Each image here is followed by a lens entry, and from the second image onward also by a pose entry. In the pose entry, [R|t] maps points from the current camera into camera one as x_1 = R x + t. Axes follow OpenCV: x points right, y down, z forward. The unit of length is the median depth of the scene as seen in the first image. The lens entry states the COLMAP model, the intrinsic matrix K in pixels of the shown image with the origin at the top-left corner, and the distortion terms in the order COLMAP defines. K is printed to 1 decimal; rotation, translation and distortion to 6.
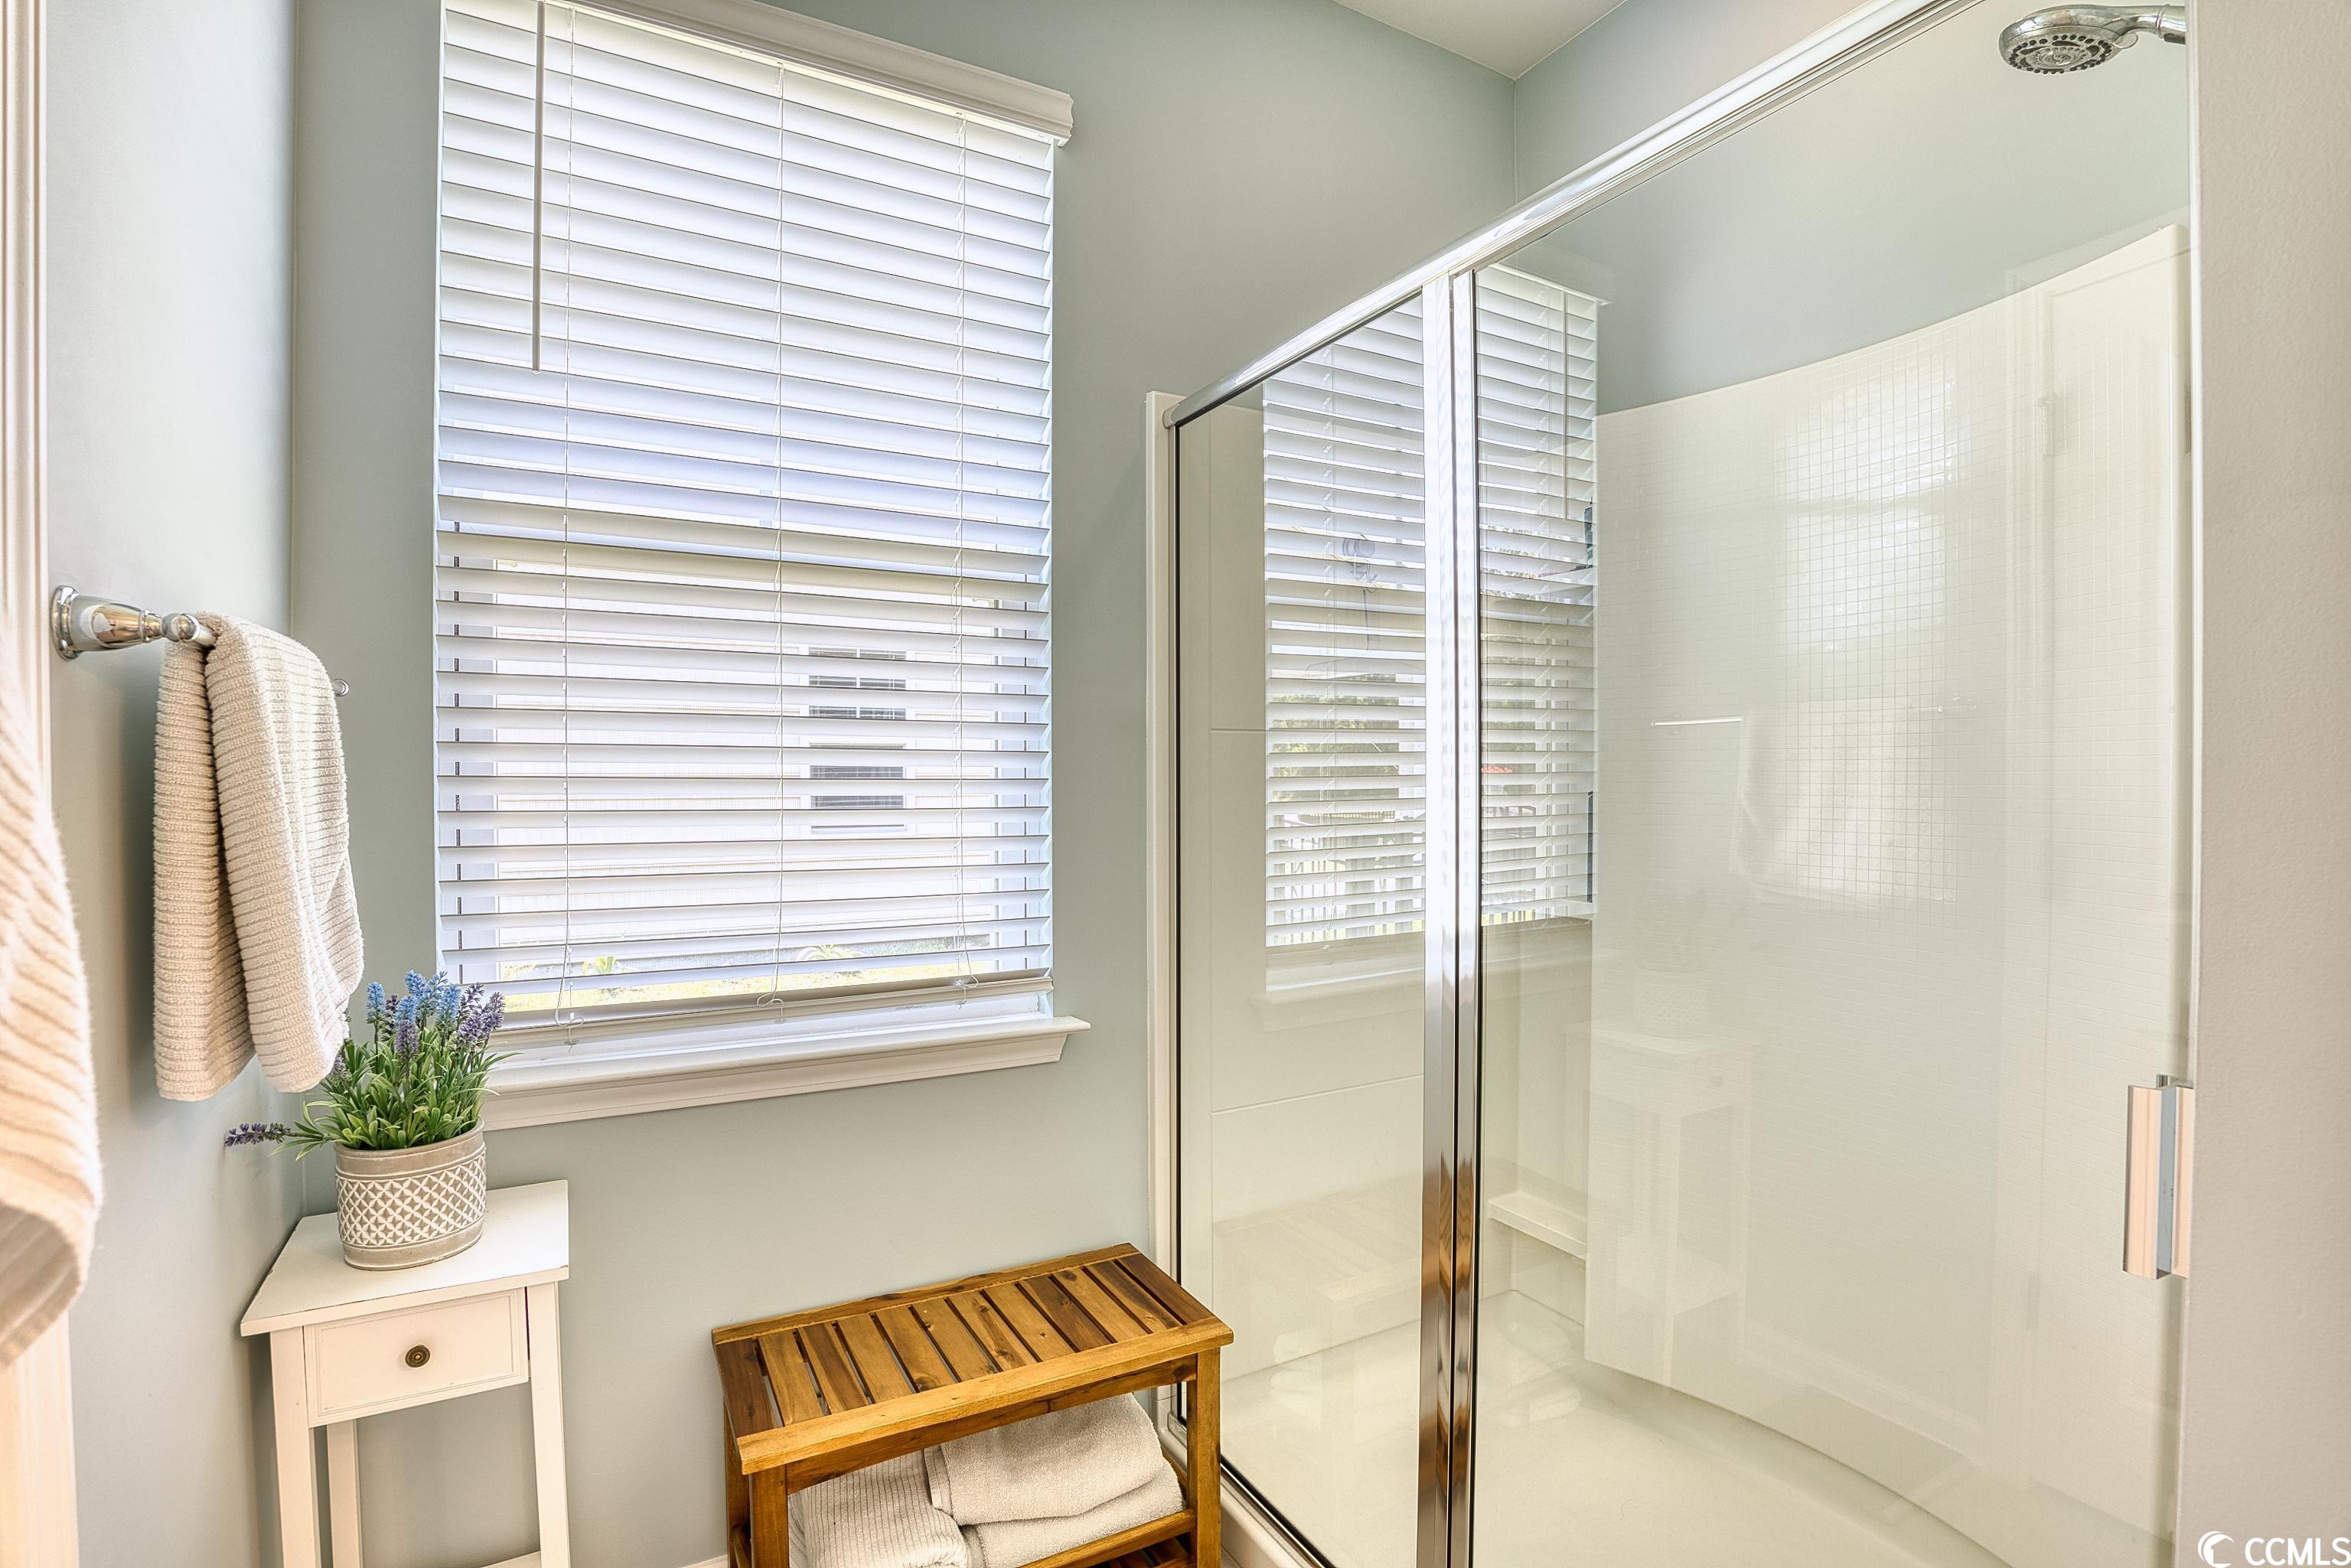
lens RADIAL K [[1136.6, 0, 1190.6], [0, 1136.6, 792.4], [0, 0, 1]] dist [-0.045931, 0.004482]
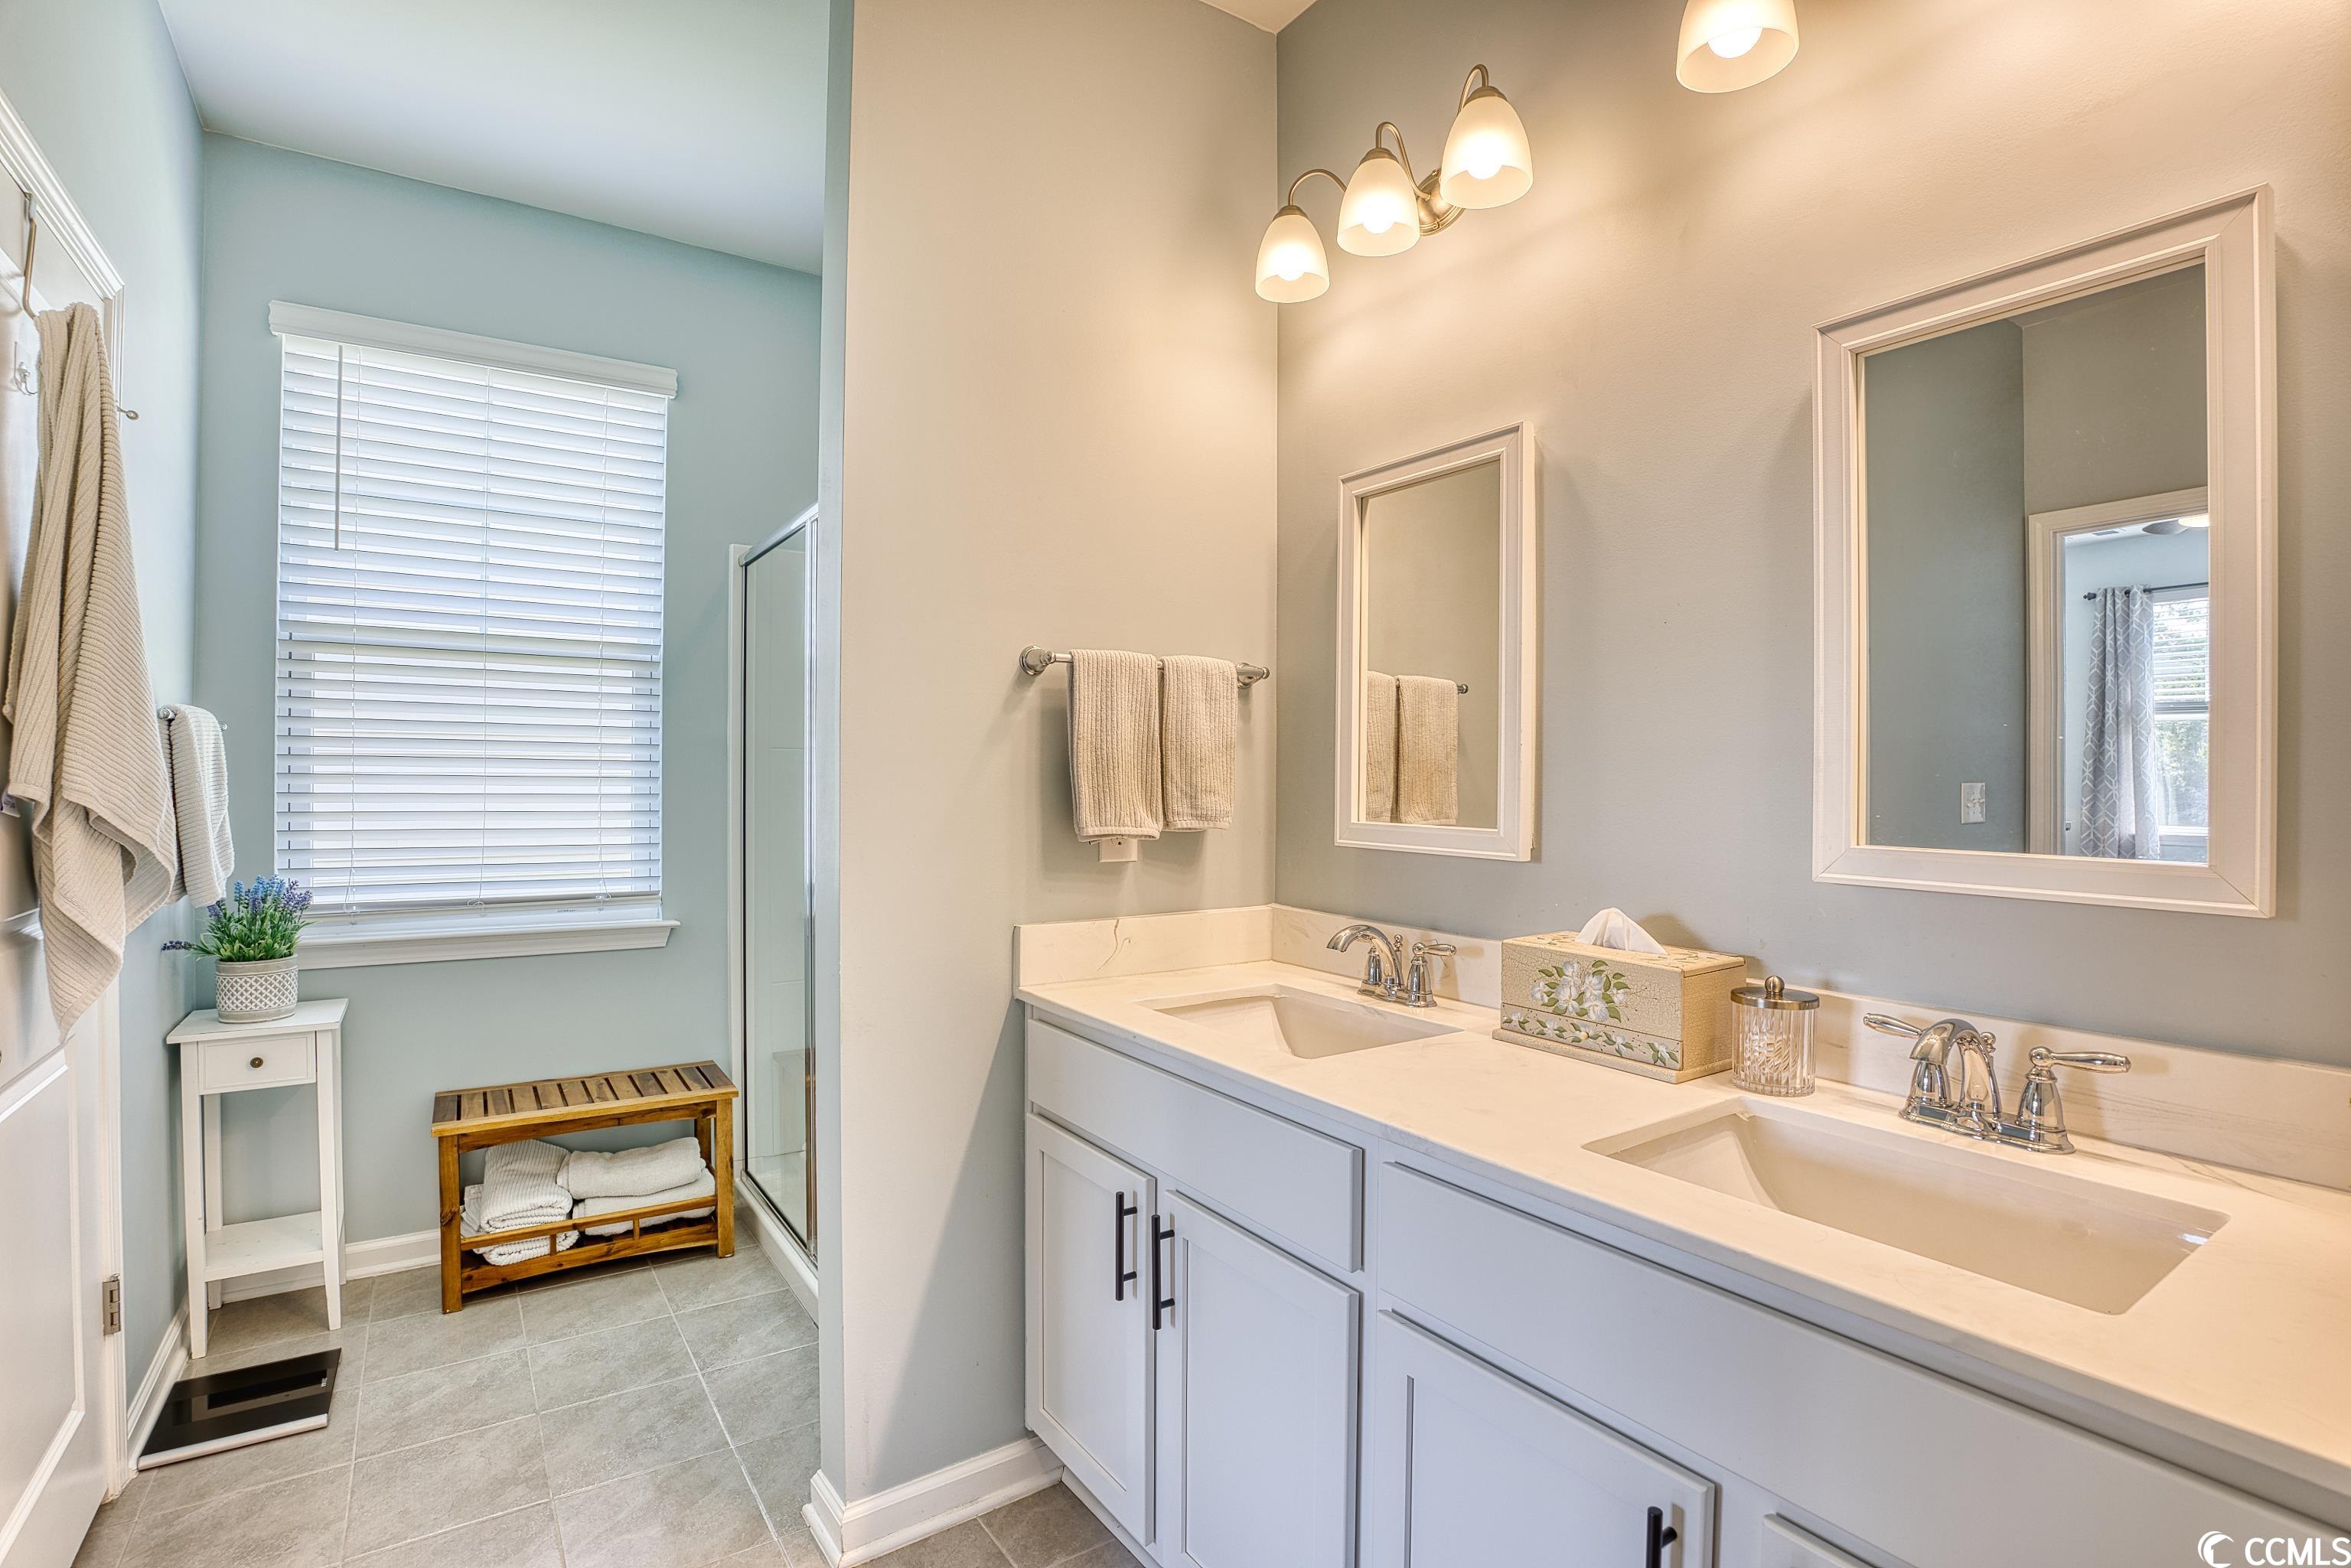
lens RADIAL K [[1136.6, 0, 1197.5], [0, 1136.6, 769.0], [0, 0, 1]] dist [-0.045931, 0.004482]
pose [[0.995782, 0.007996, 0.091404, 0.619152], [-0.006244, 0.999792, -0.019440, 0.004553], [-0.091541, 0.018788, 0.995624, -0.877337]]
